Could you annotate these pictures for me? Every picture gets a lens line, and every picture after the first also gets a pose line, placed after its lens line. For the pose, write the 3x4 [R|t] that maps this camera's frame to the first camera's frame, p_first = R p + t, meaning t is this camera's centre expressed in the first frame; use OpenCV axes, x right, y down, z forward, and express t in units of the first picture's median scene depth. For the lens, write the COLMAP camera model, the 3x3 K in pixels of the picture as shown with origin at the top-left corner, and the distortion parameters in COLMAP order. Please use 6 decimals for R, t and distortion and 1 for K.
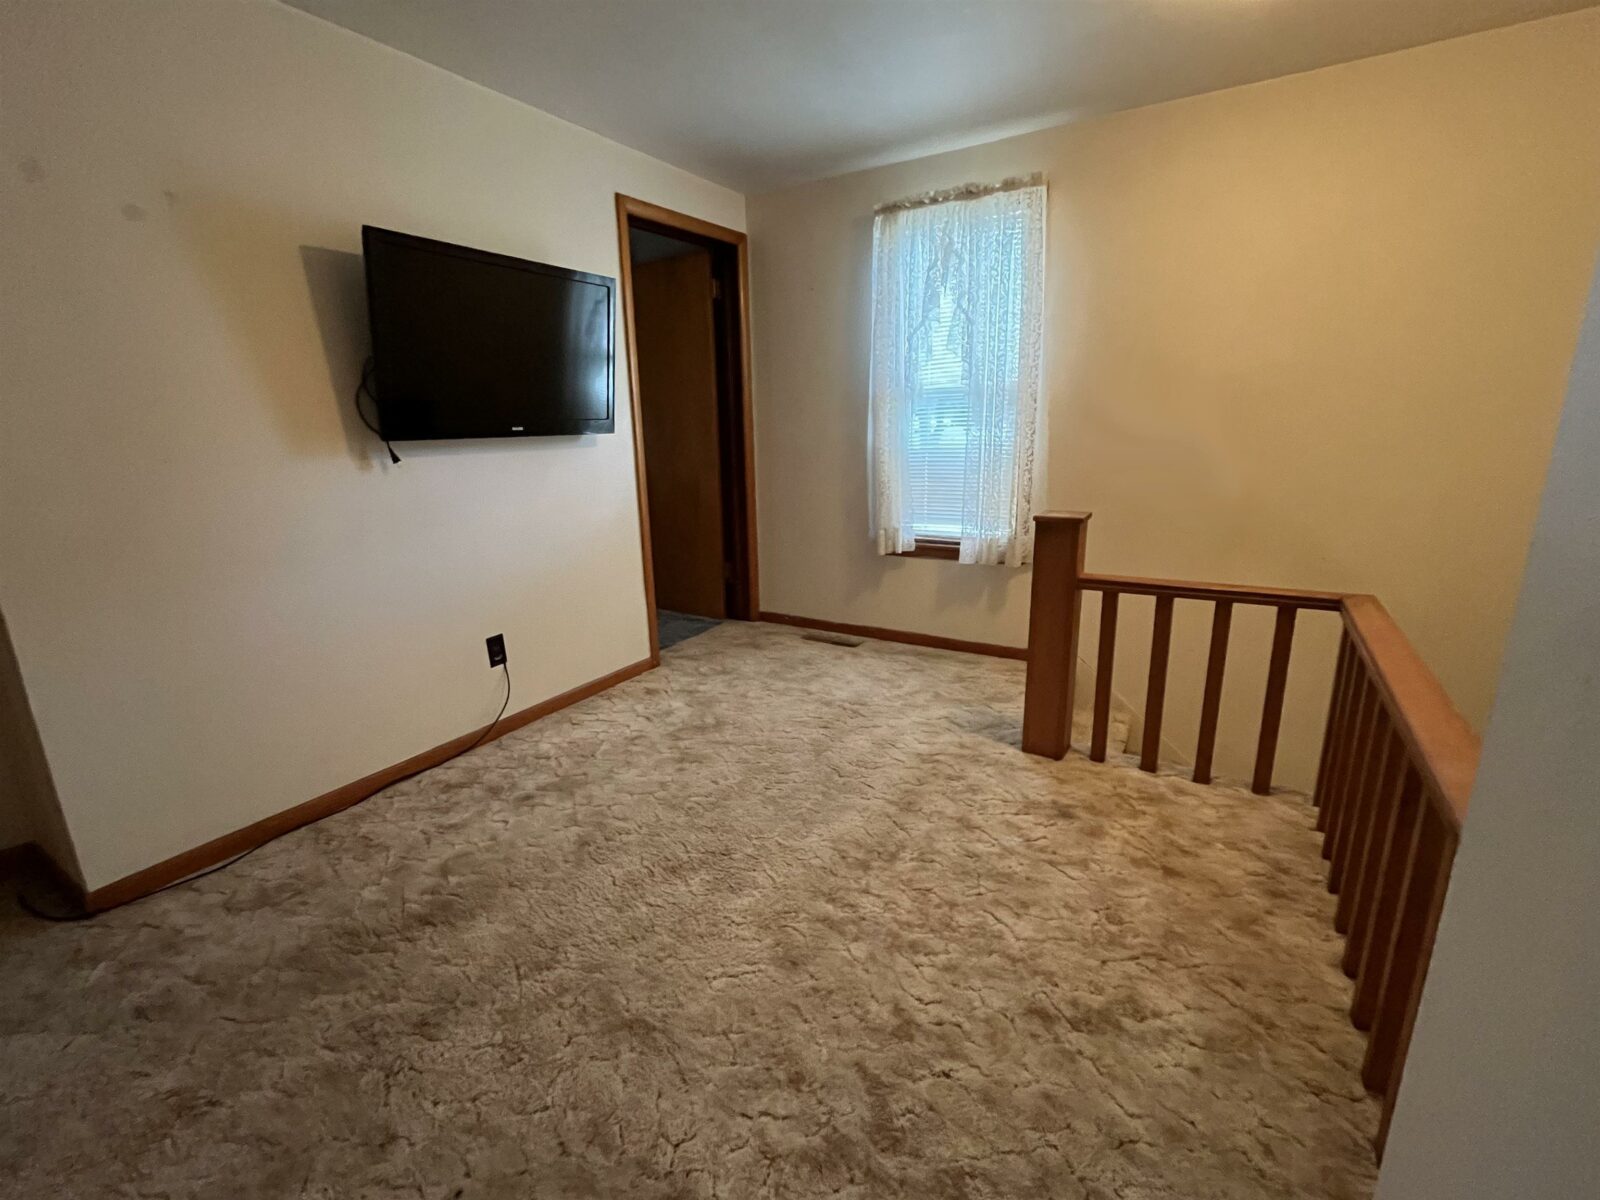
lens RADIAL K [[709.5, 0, 800.0], [0, 709.5, 600.0], [0, 0, 1]] dist [-0.004226, -0.000135]
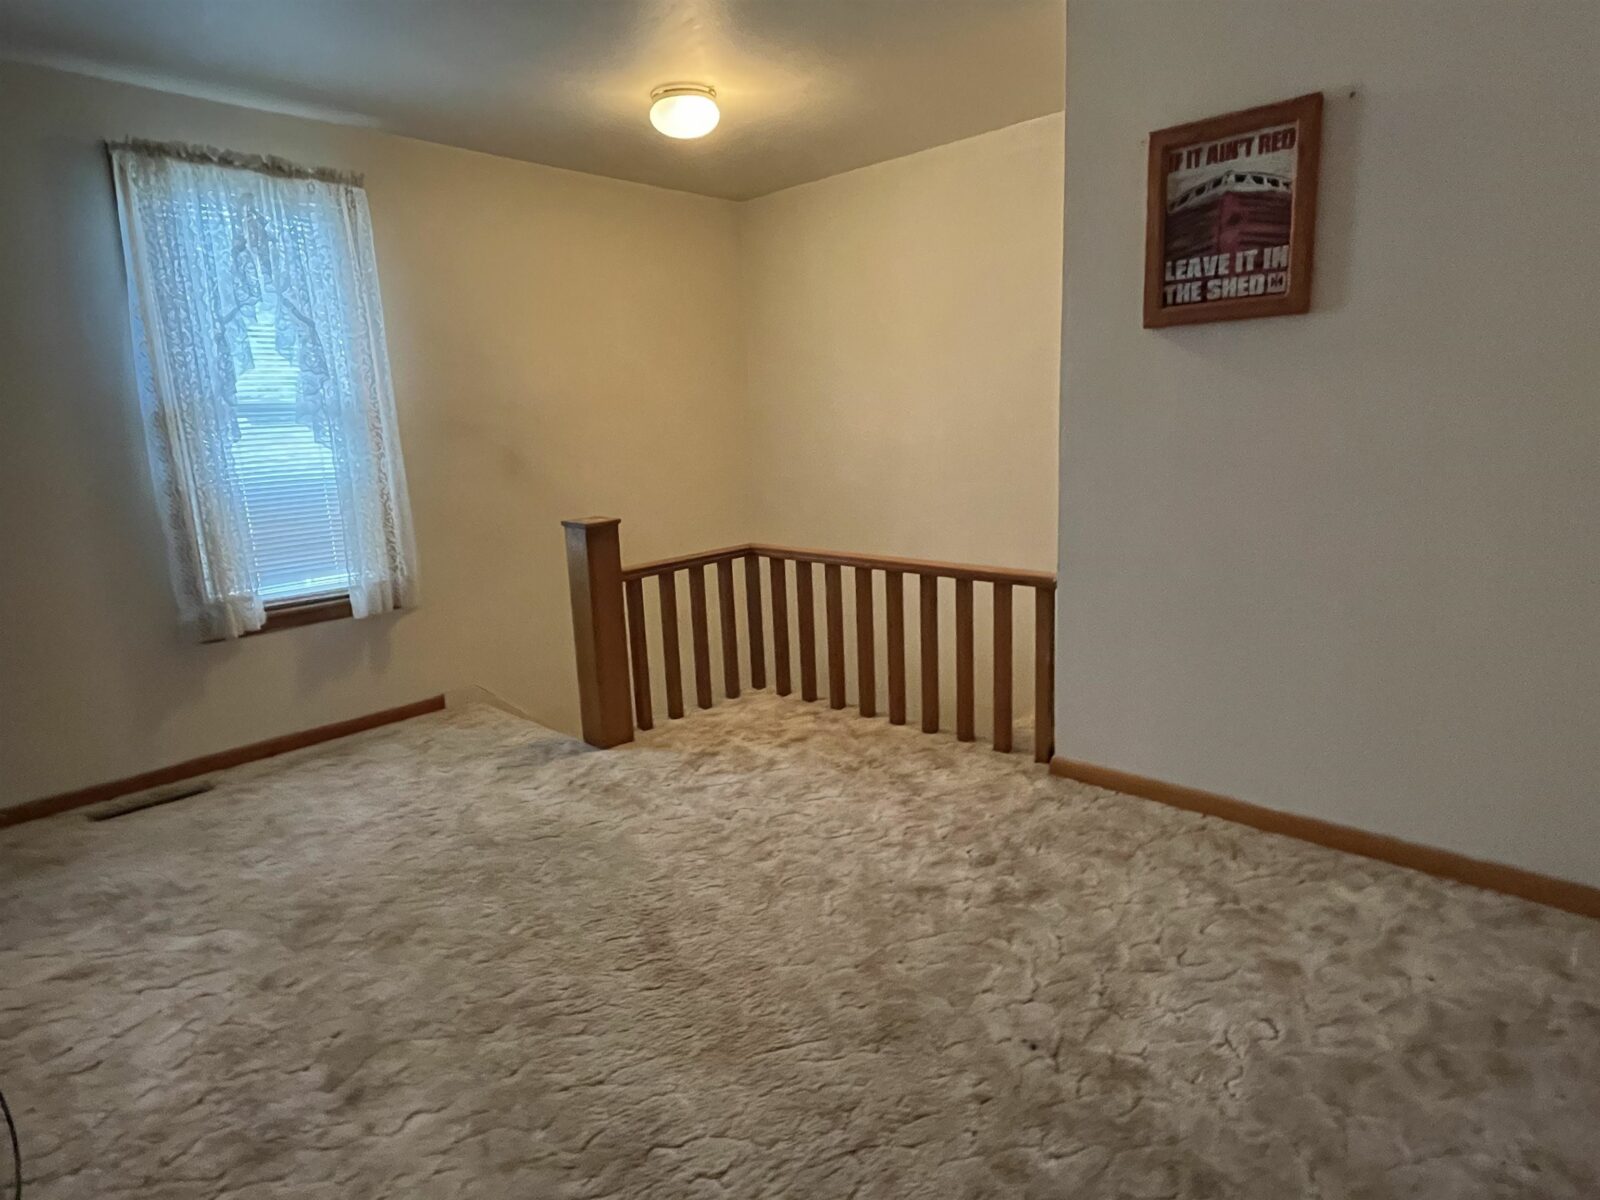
lens RADIAL K [[923.5, 0, 800.0], [0, 923.5, 600.0], [0, 0, 1]] dist [-0.005024, -0.000569]
pose [[0.176598, -0.178209, 0.968016, -0.795857], [0.271025, 0.954259, 0.126233, -0.077903], [-0.946234, 0.240064, 0.216820, 0.338896]]
